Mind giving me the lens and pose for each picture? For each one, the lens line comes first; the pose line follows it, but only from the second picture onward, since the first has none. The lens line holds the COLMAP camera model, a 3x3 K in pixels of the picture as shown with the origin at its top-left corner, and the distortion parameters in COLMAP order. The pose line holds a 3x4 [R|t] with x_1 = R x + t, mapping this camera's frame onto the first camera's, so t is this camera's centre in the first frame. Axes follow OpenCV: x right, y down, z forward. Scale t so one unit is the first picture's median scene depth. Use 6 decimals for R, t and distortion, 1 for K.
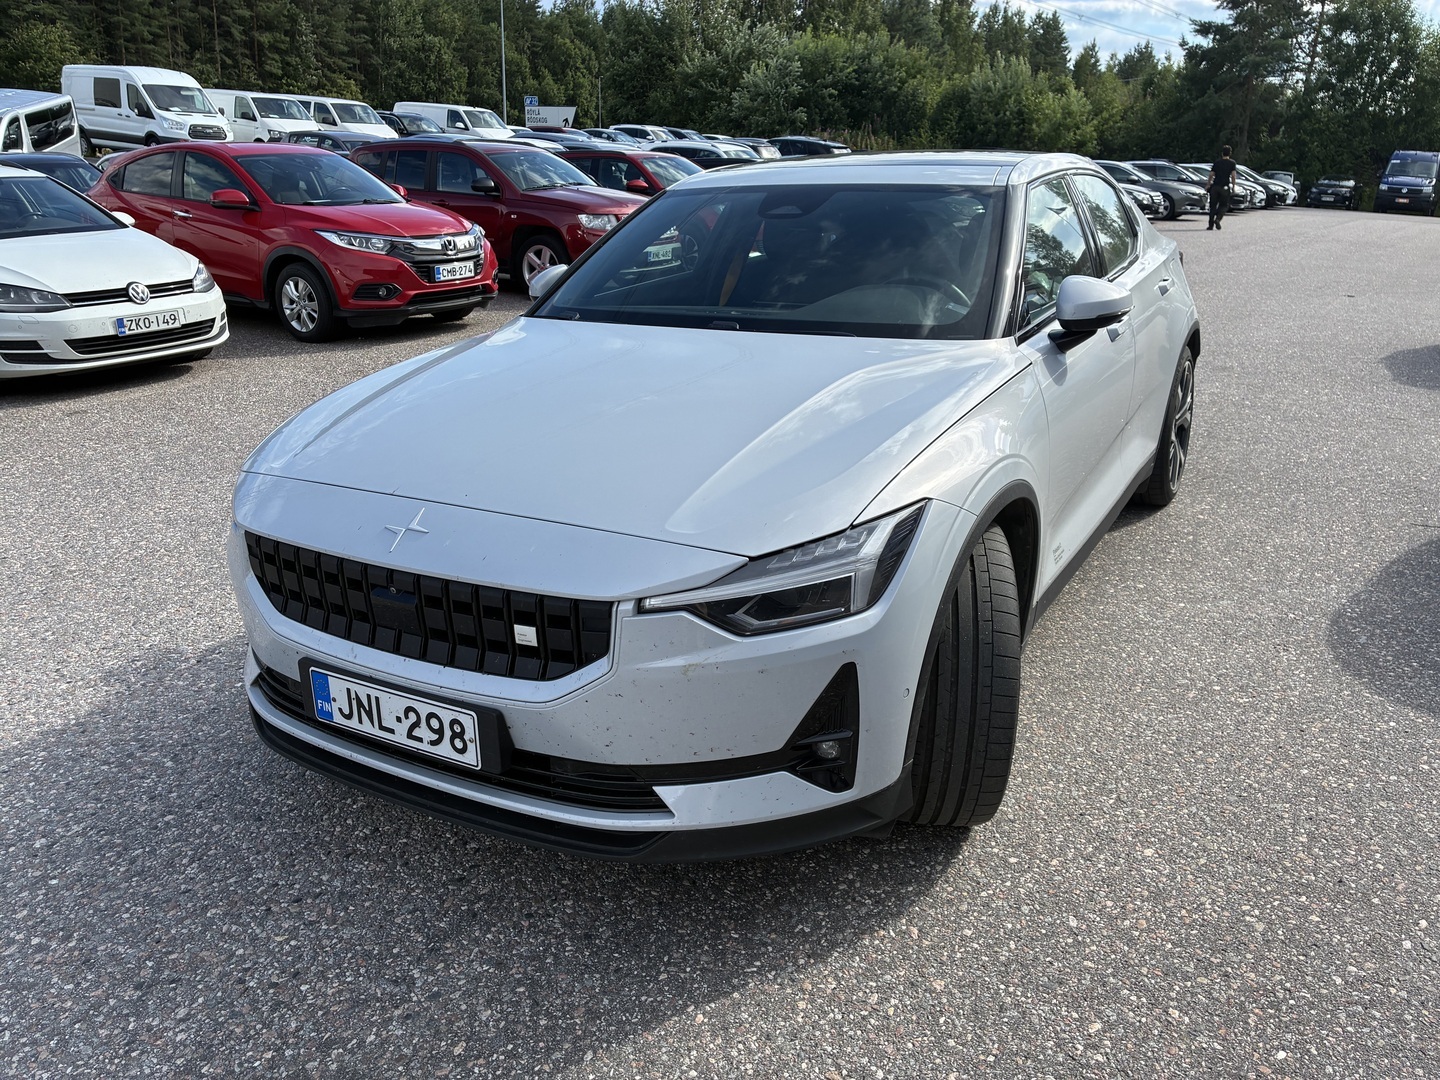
lens RADIAL K [[1101.7, 0, 723.4], [0, 1101.7, 541.7], [0, 0, 1]] dist [0.011852, -0.008088]
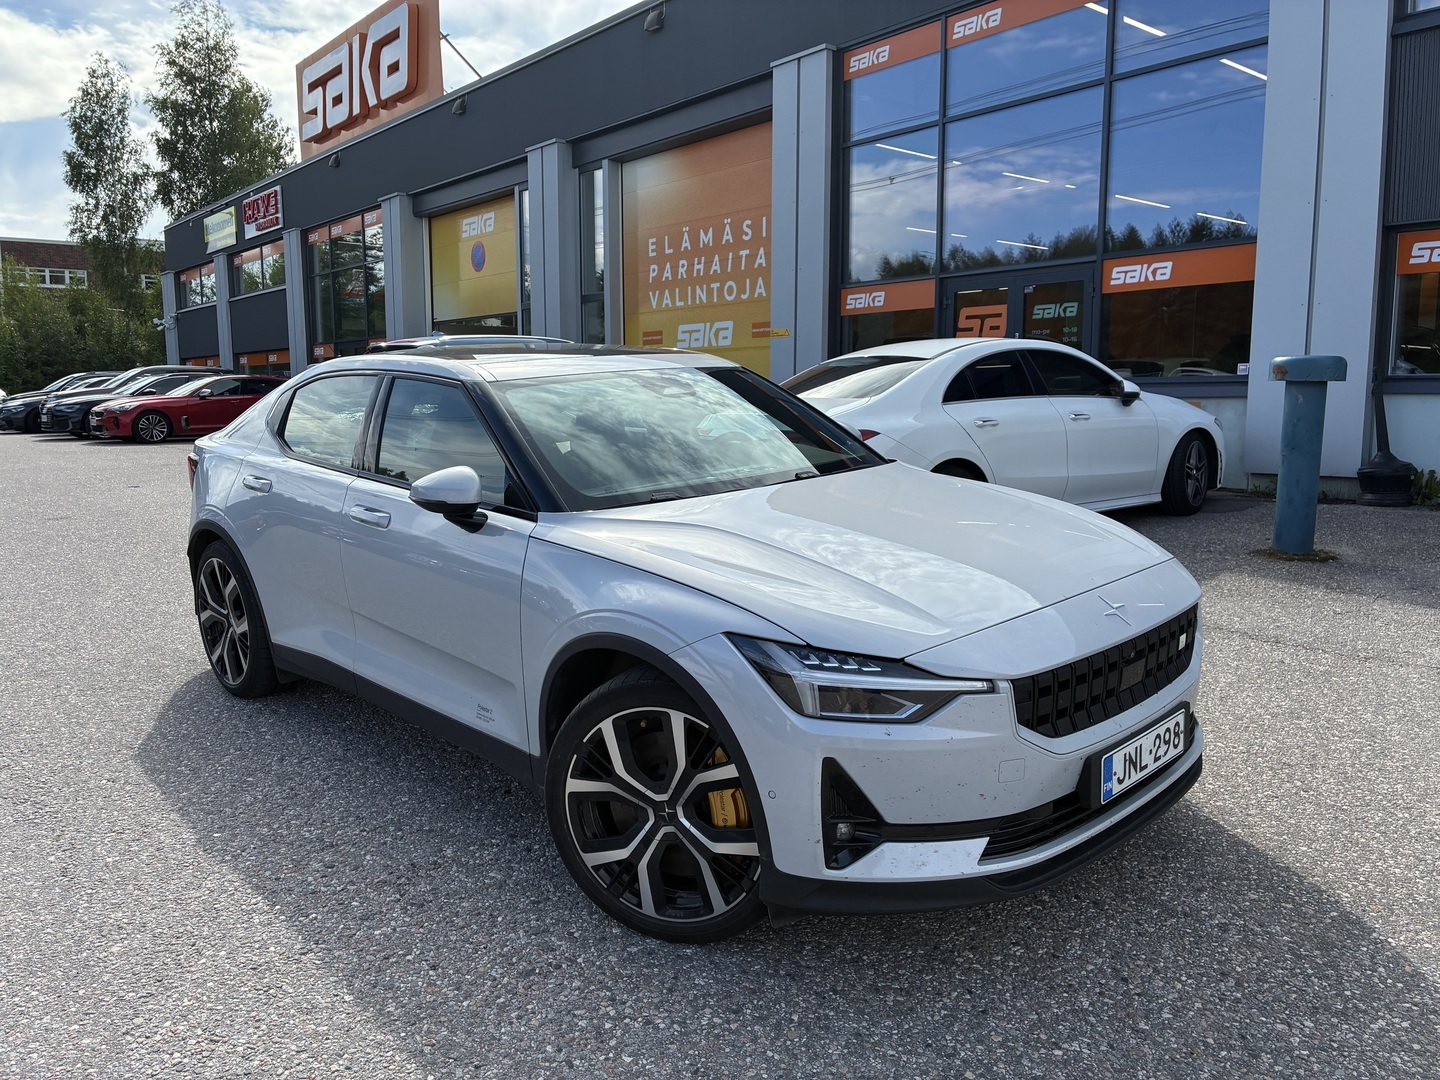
lens RADIAL K [[1101.7, 0, 721.6], [0, 1101.7, 540.1], [0, 0, 1]] dist [0.011852, -0.008088]
pose [[0.281458, -0.167006, 0.944929, -1.575936], [0.339606, 0.938341, 0.064686, -0.318699], [-0.897468, 0.302697, 0.320820, 0.934930]]
